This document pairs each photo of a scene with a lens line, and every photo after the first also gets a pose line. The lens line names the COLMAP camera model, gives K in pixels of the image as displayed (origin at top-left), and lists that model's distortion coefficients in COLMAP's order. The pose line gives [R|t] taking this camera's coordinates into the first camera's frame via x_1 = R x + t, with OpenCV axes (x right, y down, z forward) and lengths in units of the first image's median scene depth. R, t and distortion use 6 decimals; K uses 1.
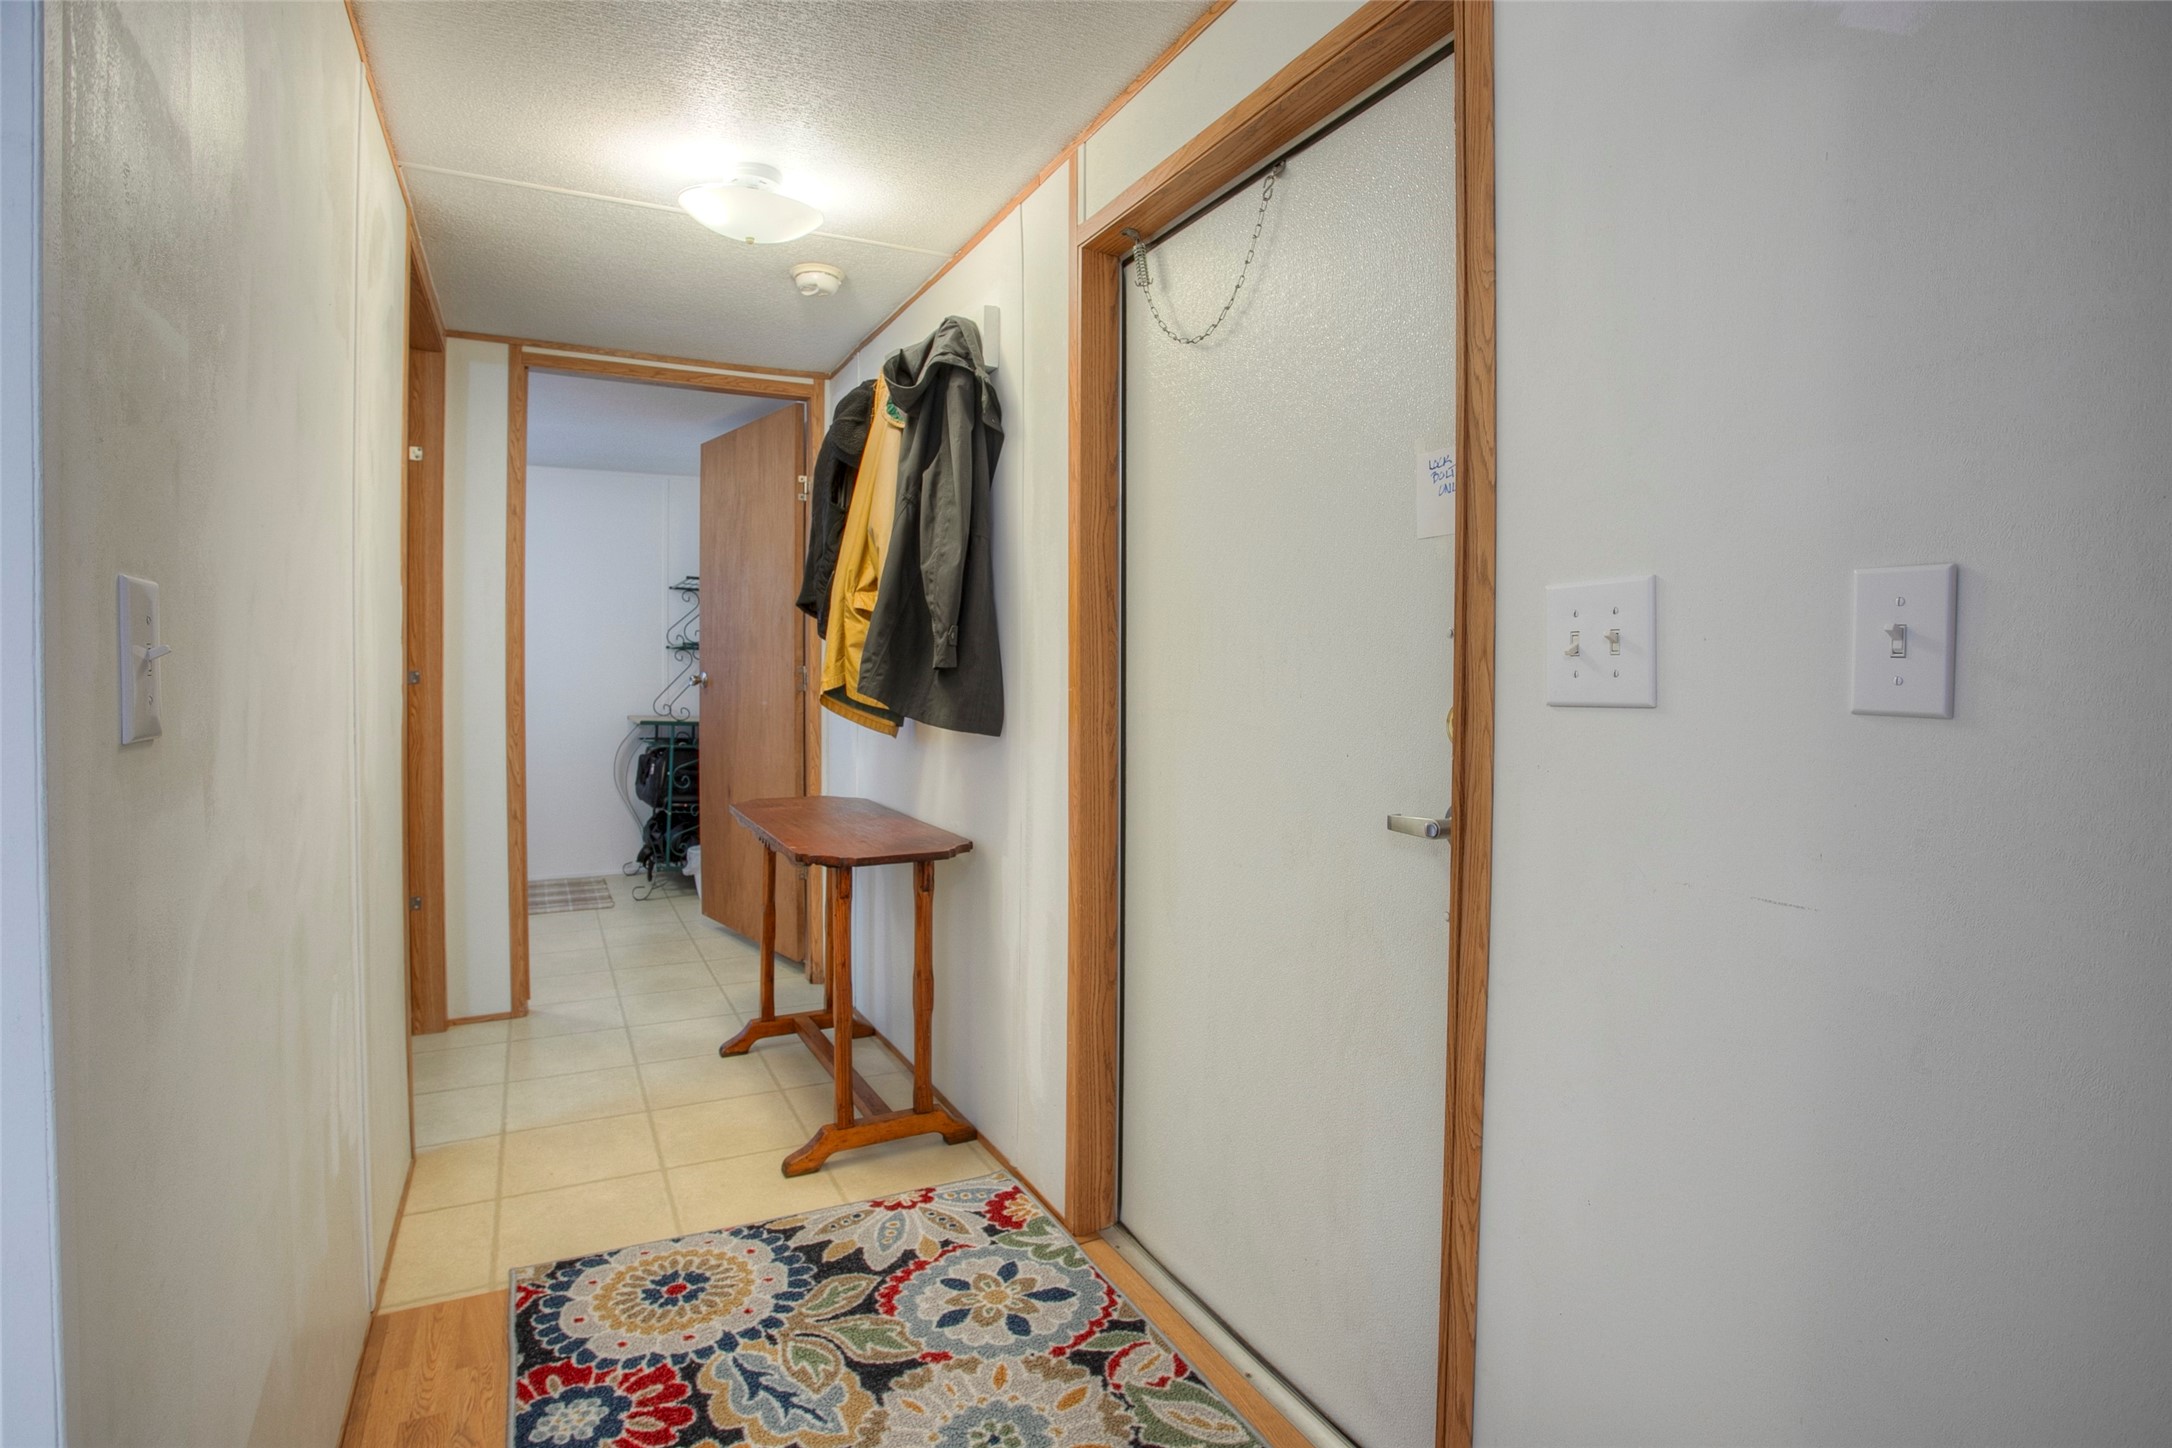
lens RADIAL K [[1081.9, 0, 1087.0], [0, 1081.9, 711.6], [0, 0, 1]] dist [-0.053858, 0.025417]
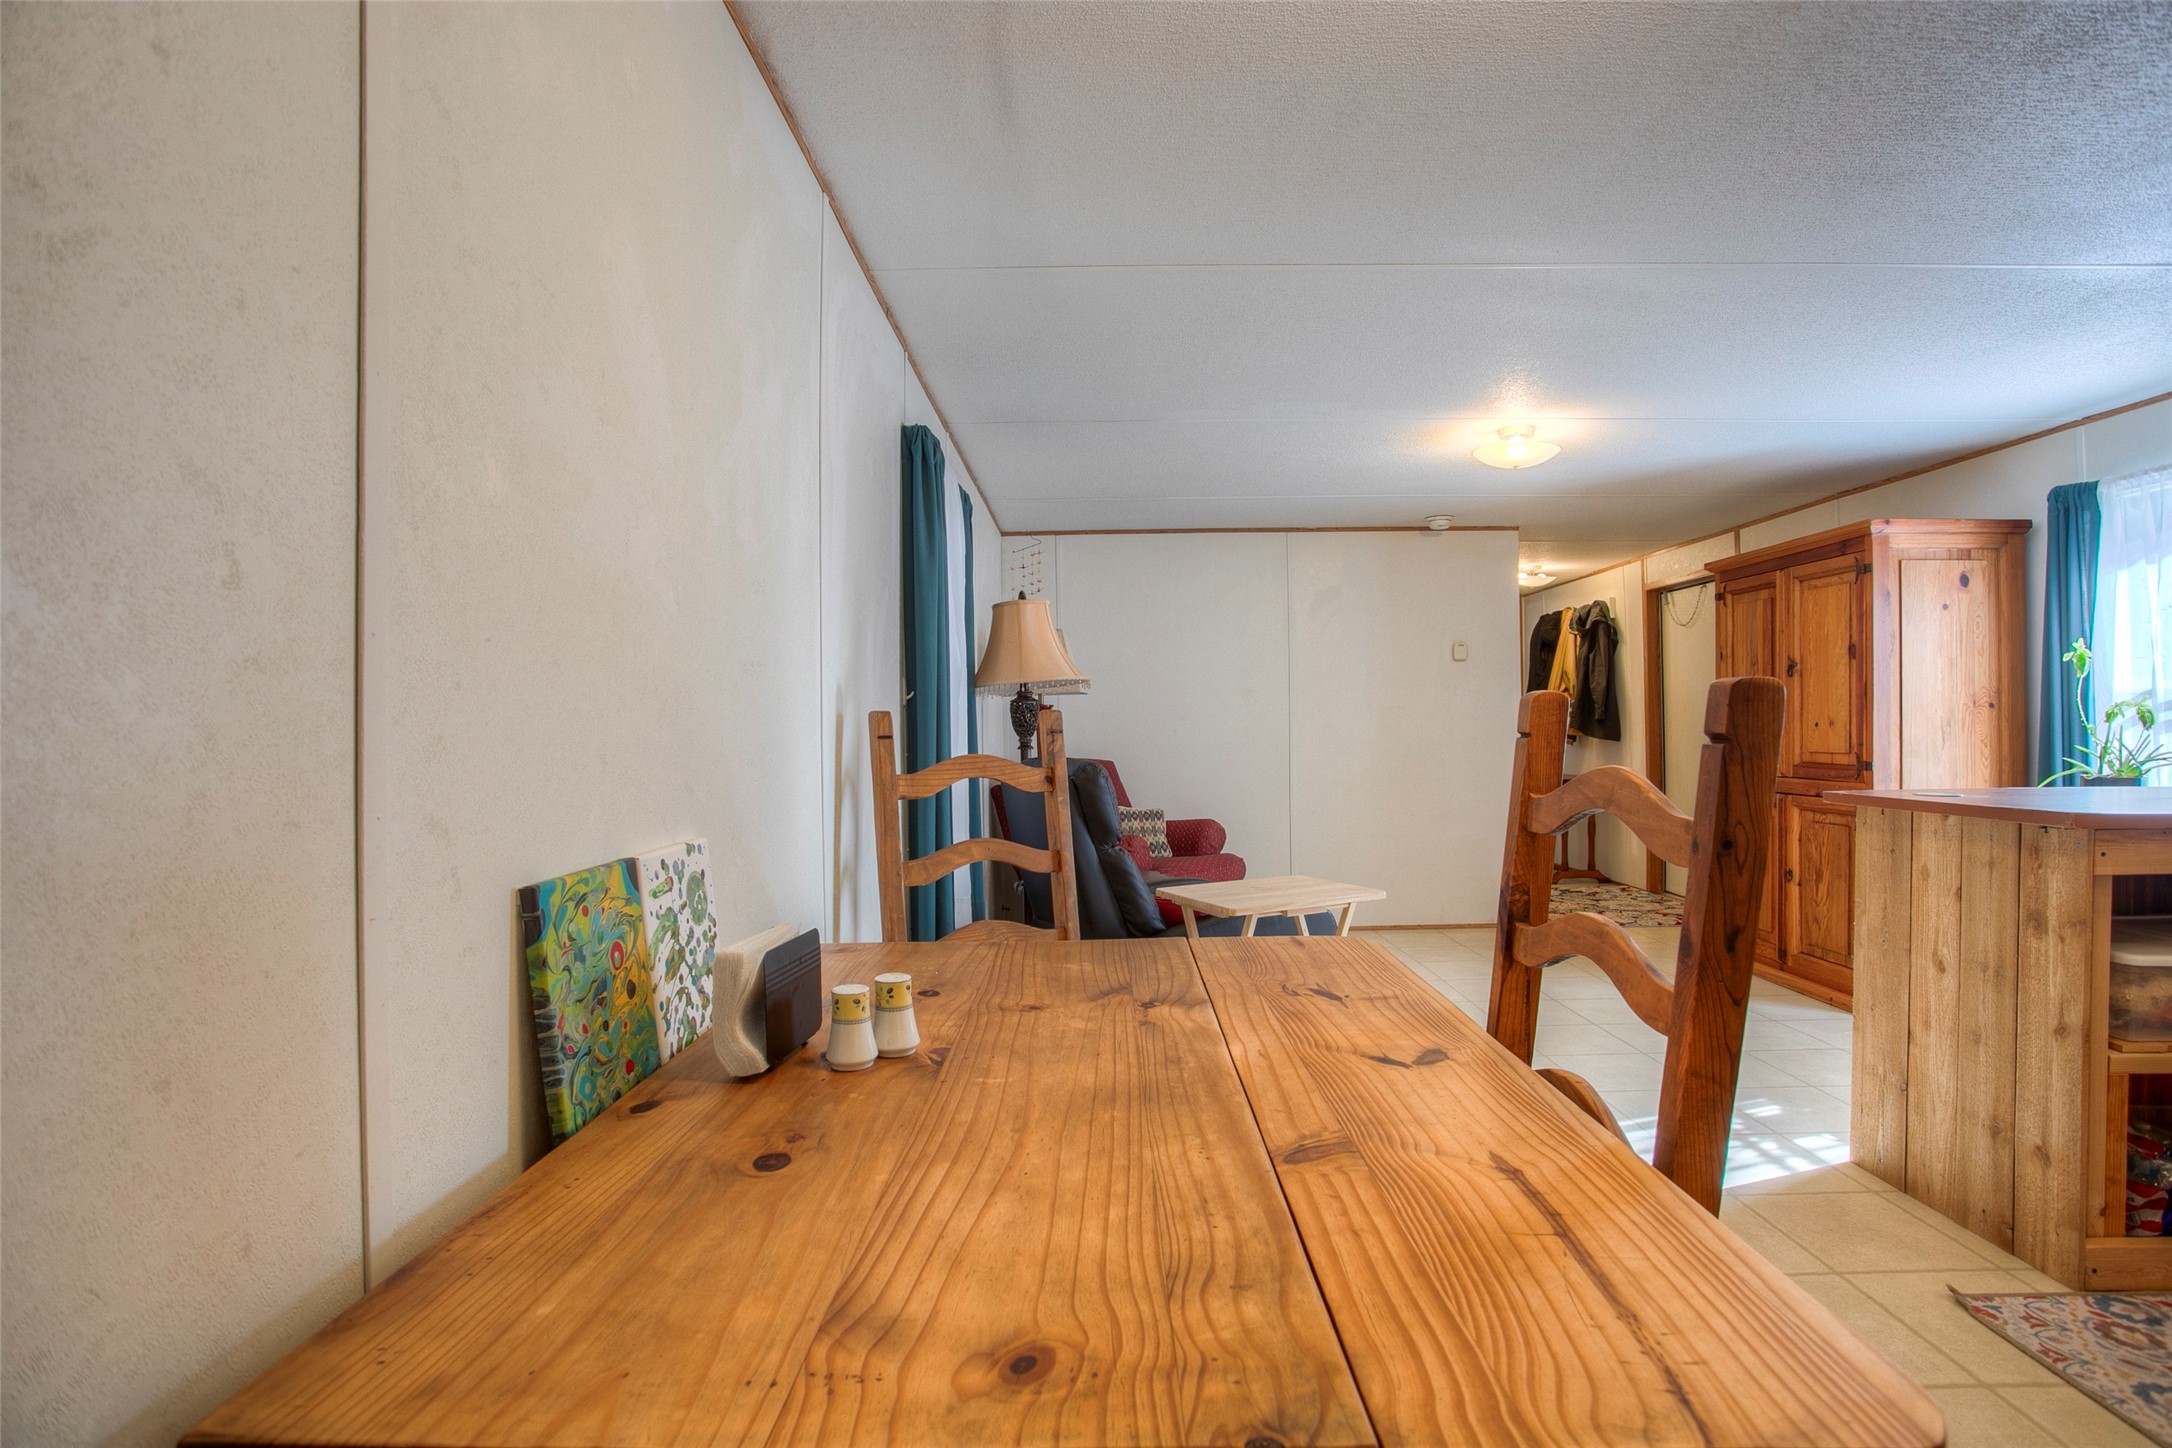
lens RADIAL K [[1081.9, 0, 1087.0], [0, 1081.9, 711.6], [0, 0, 1]] dist [-0.053858, 0.025417]
pose [[0.882278, -0.019958, -0.470306, 0.013398], [-0.002785, 0.998862, -0.047613, 0.087457], [0.470721, 0.043318, 0.881218, -2.367477]]
